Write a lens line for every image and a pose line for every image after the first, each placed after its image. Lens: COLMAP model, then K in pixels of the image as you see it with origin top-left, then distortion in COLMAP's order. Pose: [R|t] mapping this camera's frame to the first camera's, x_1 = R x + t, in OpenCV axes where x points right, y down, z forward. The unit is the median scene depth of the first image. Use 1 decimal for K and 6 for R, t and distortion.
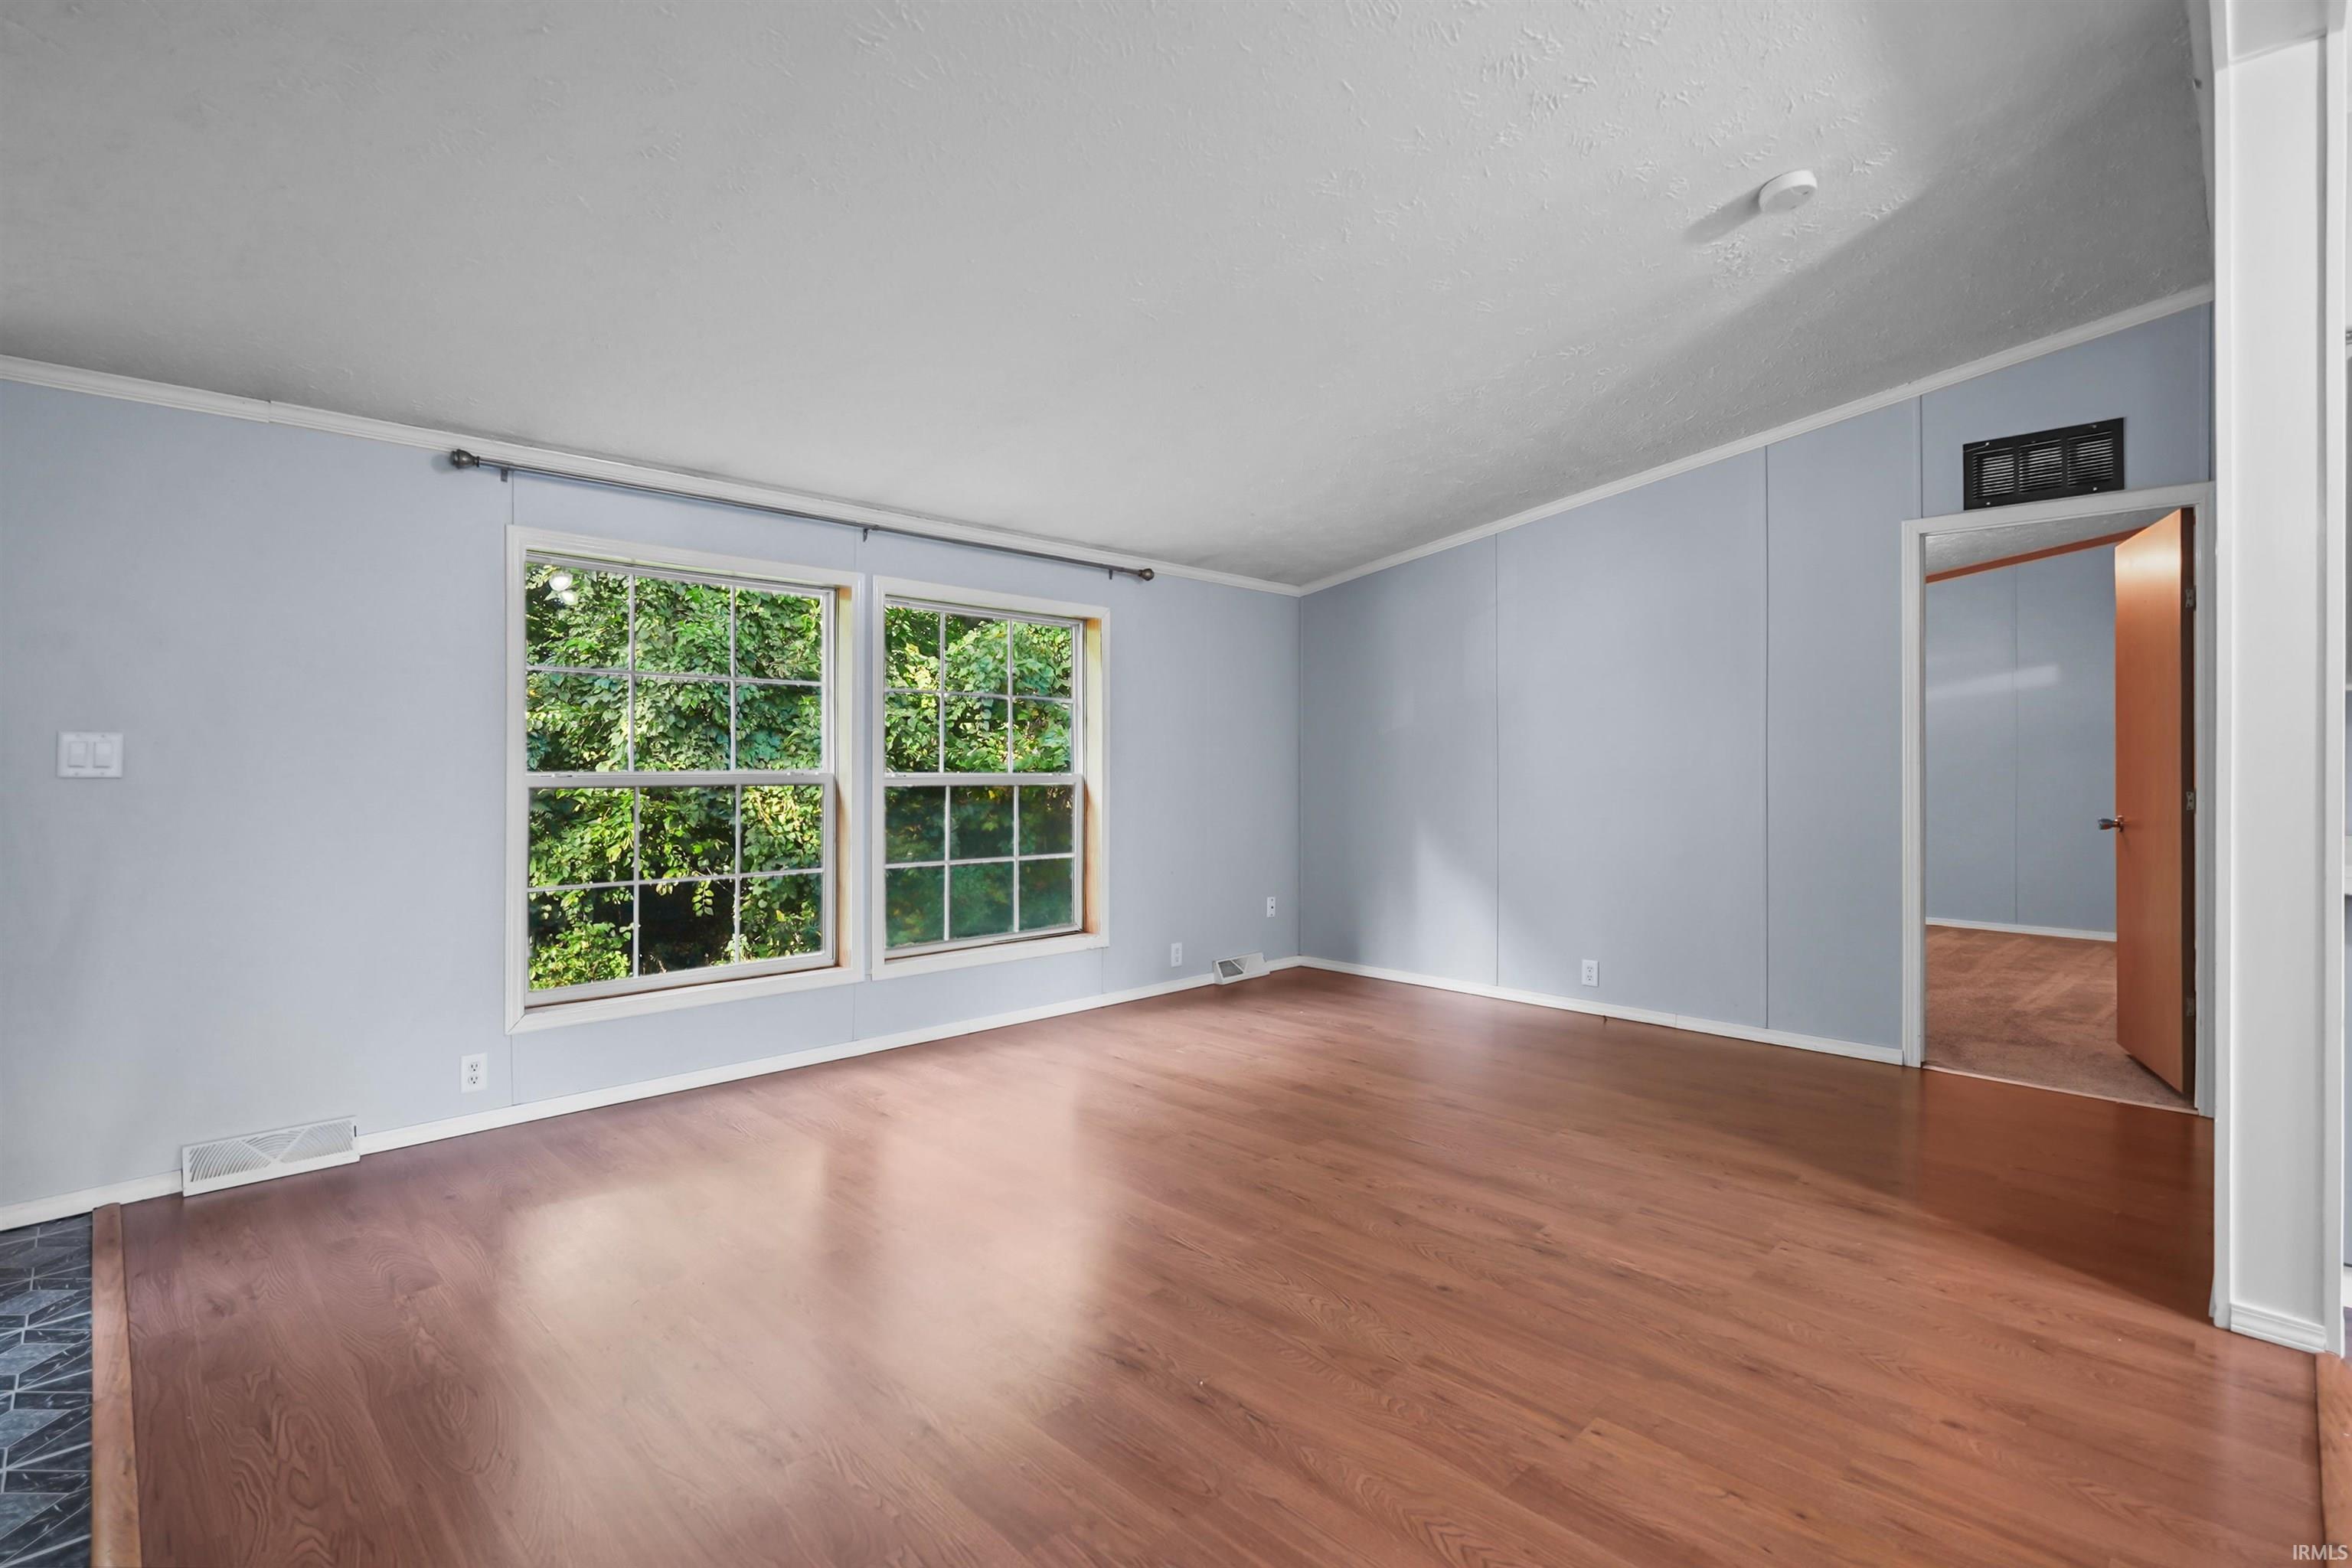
lens RADIAL K [[1115.8, 0, 1161.4], [0, 1115.8, 765.1], [0, 0, 1]] dist [-0.020516, 0.014494]
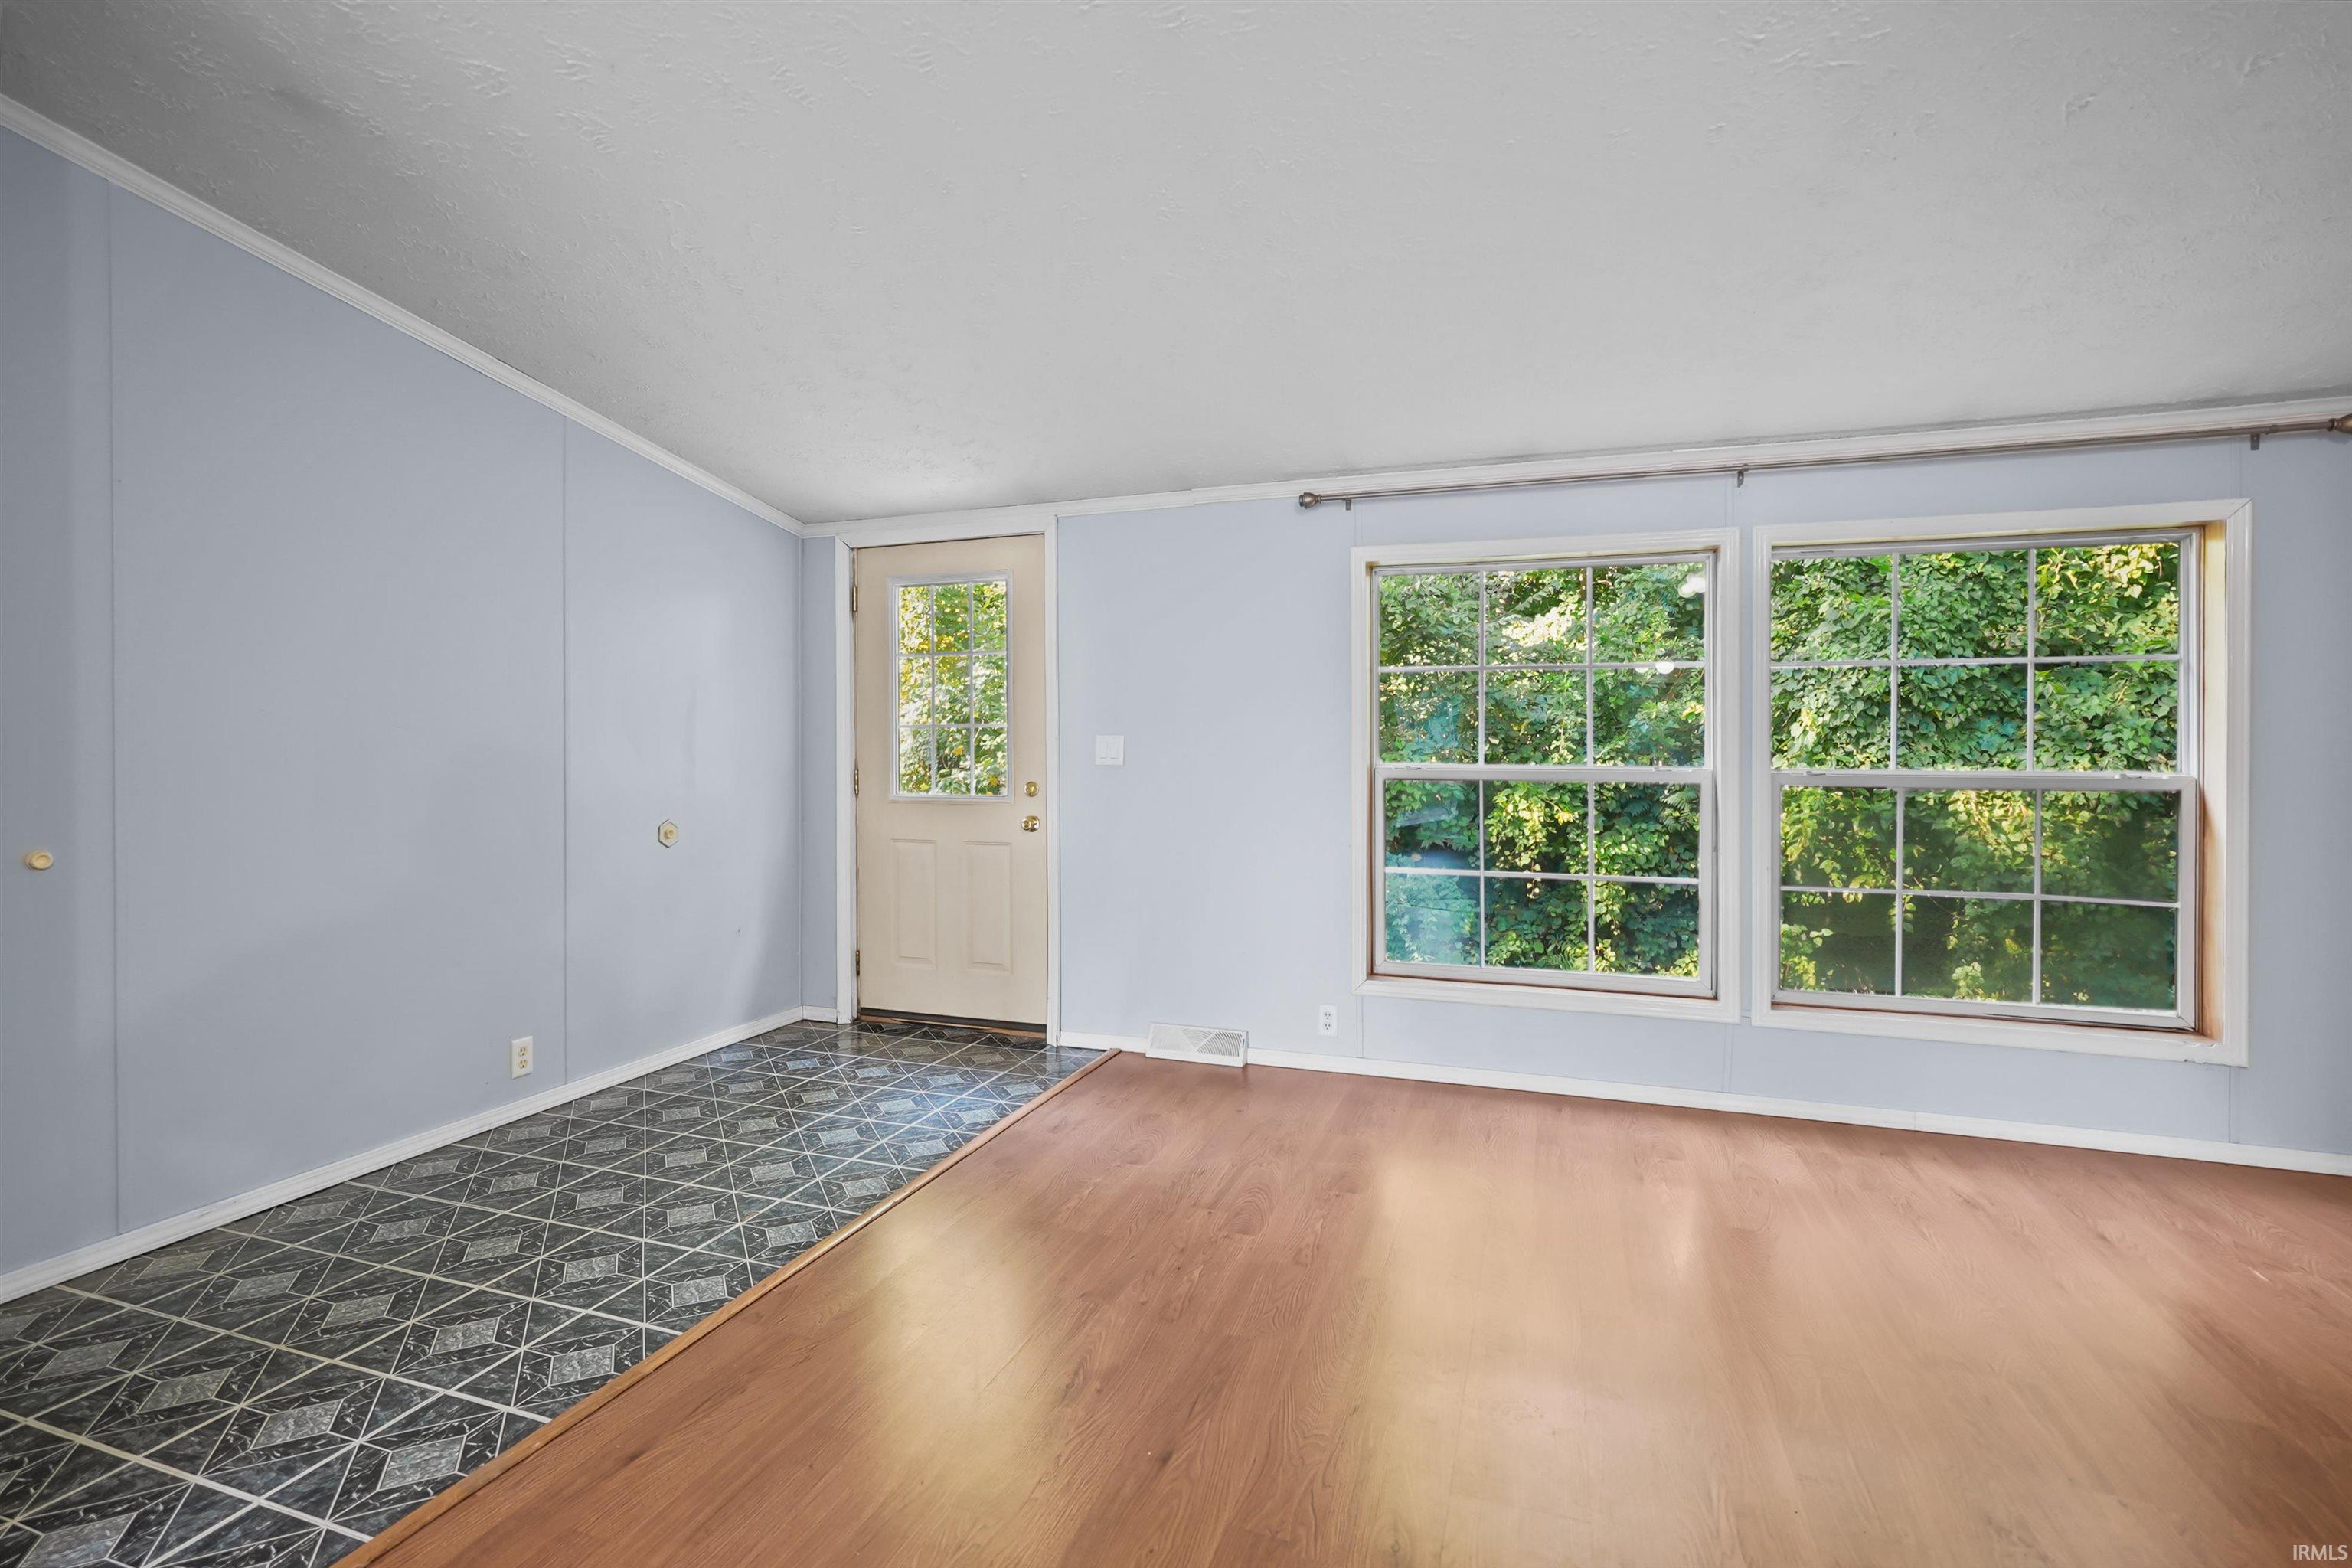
lens RADIAL K [[1115.8, 0, 1161.4], [0, 1115.8, 765.1], [0, 0, 1]] dist [-0.020516, 0.014494]
pose [[0.429296, 0.011171, -0.903095, 0.239326], [-0.003707, 0.999937, 0.010607, -0.003126], [0.903156, -0.001205, 0.429311, 0.218880]]
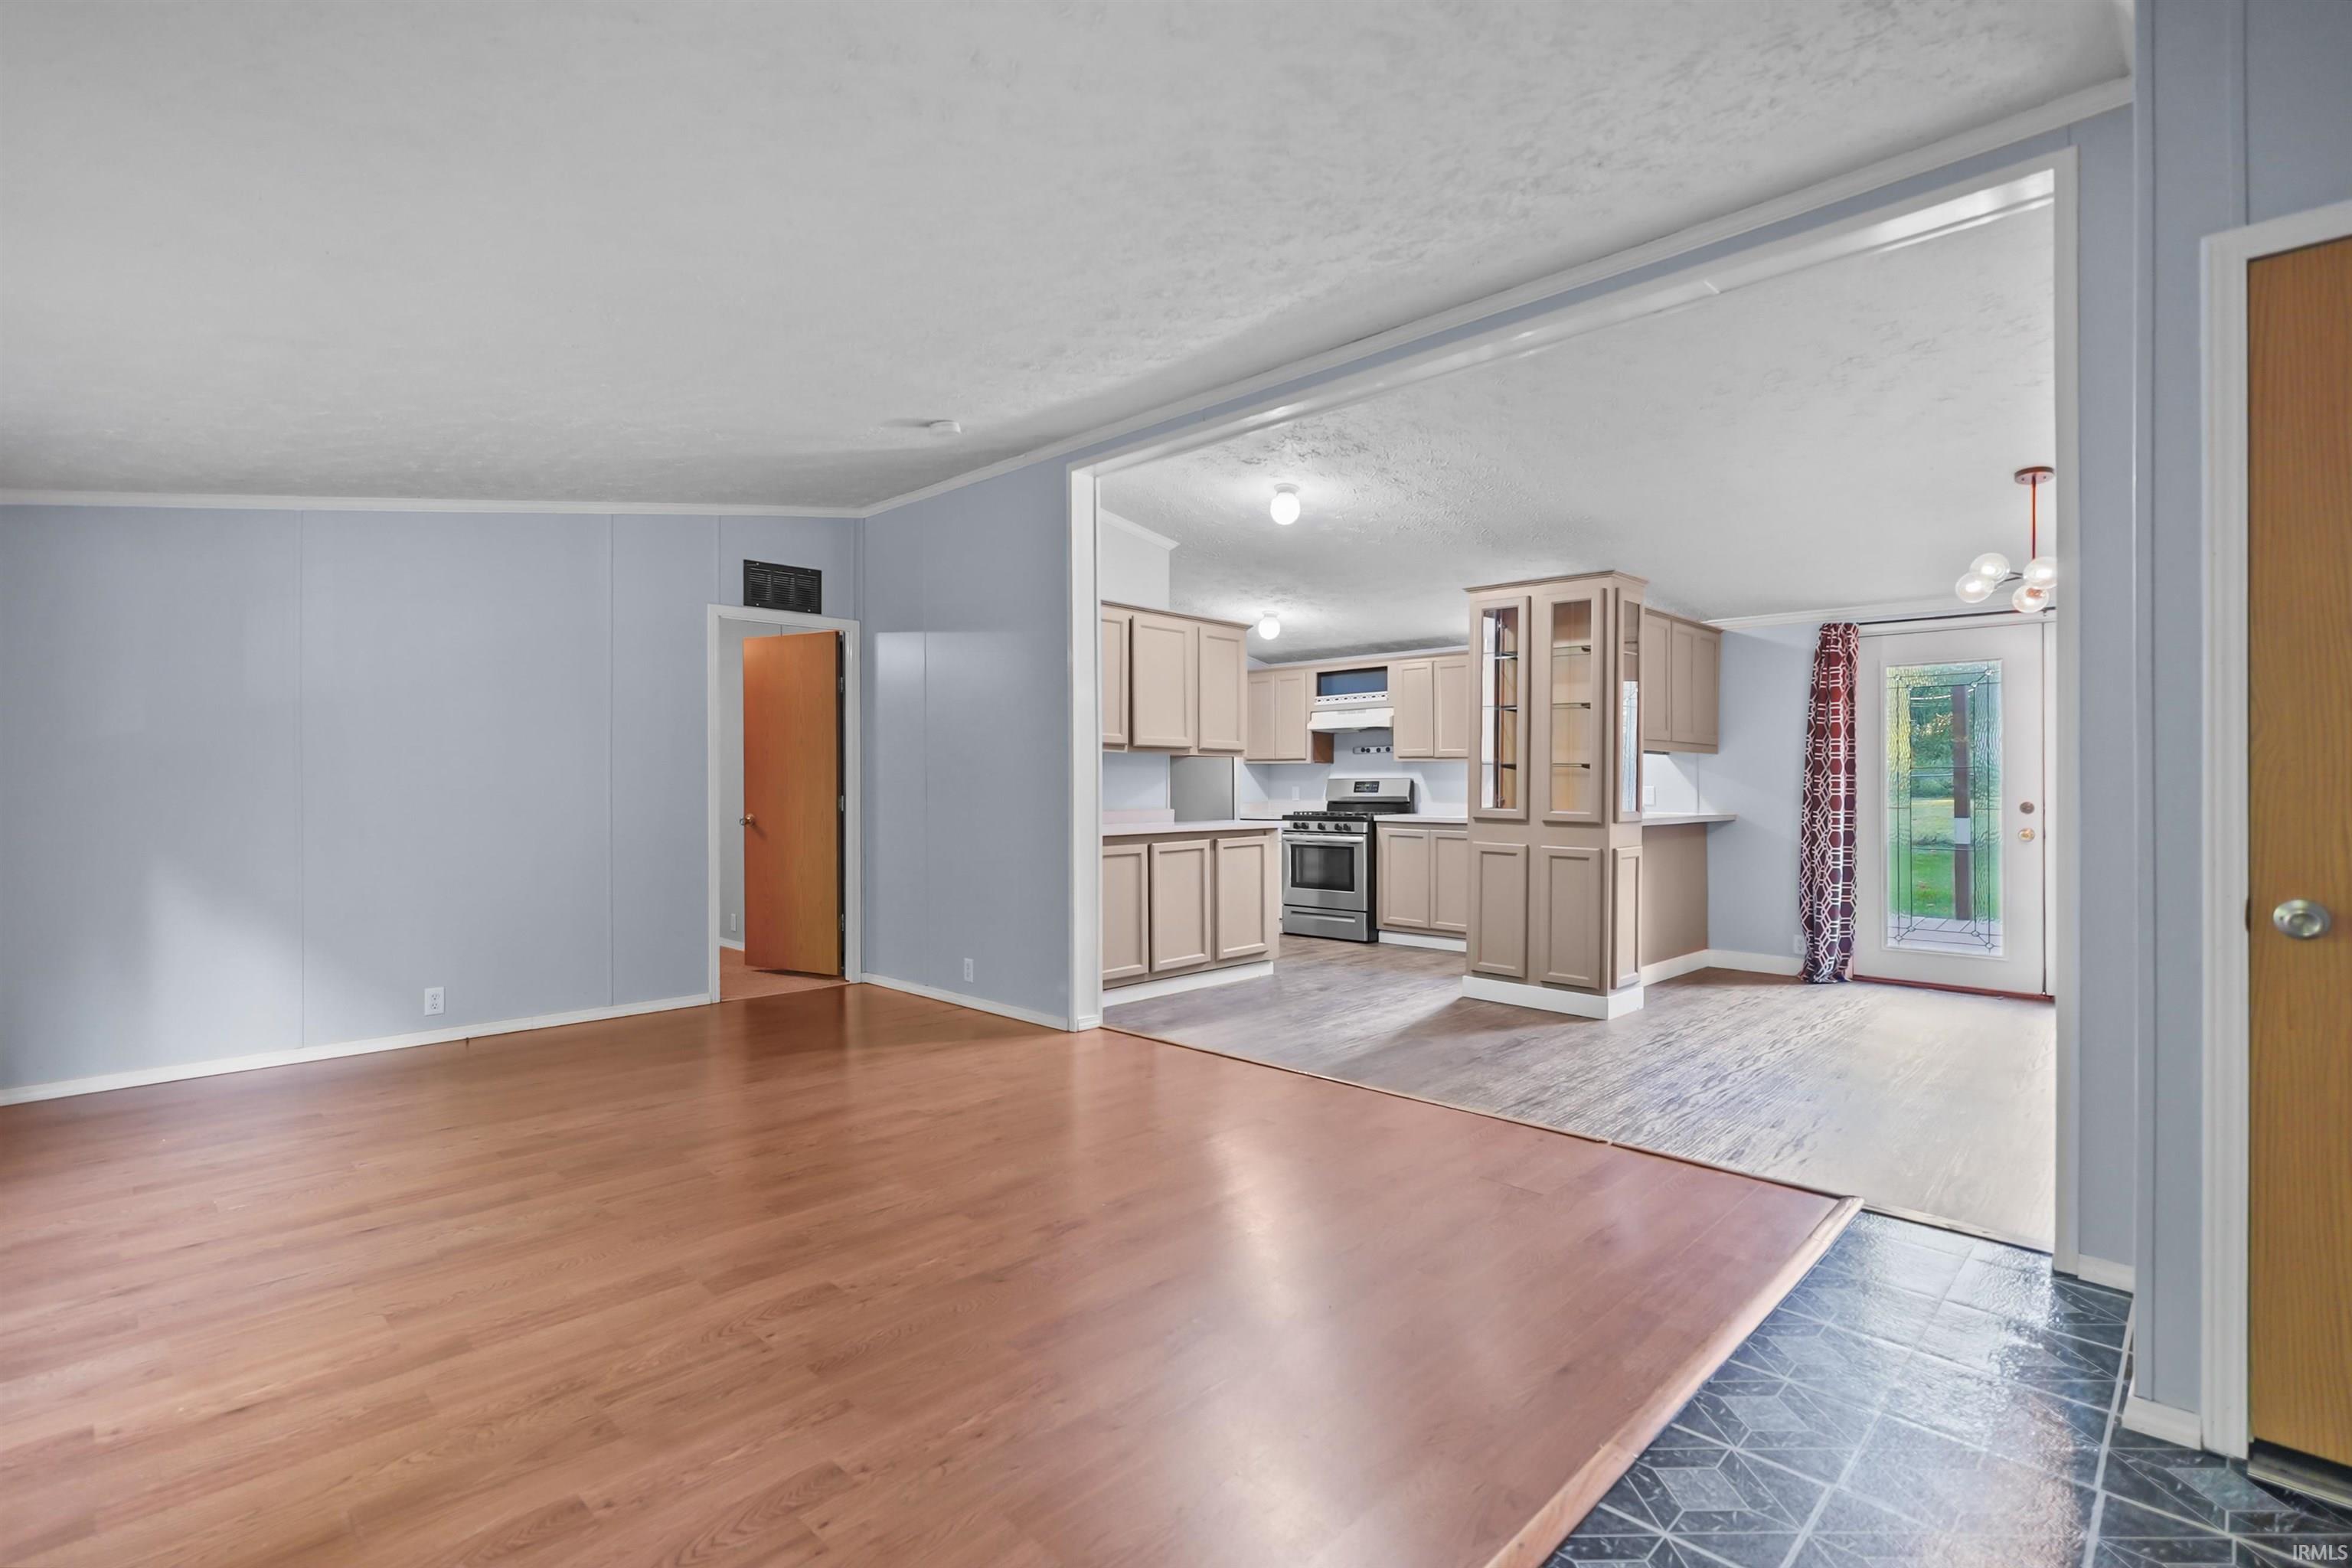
lens RADIAL K [[1104.8, 0, 1173.1], [0, 1104.8, 788.4], [0, 0, 1]] dist [-0.002237, 0.013624]
pose [[-0.023048, -0.005809, 0.999717, -0.566864], [0.002464, 0.999980, 0.005867, -0.000452], [-0.999731, 0.002599, -0.023034, 0.375251]]
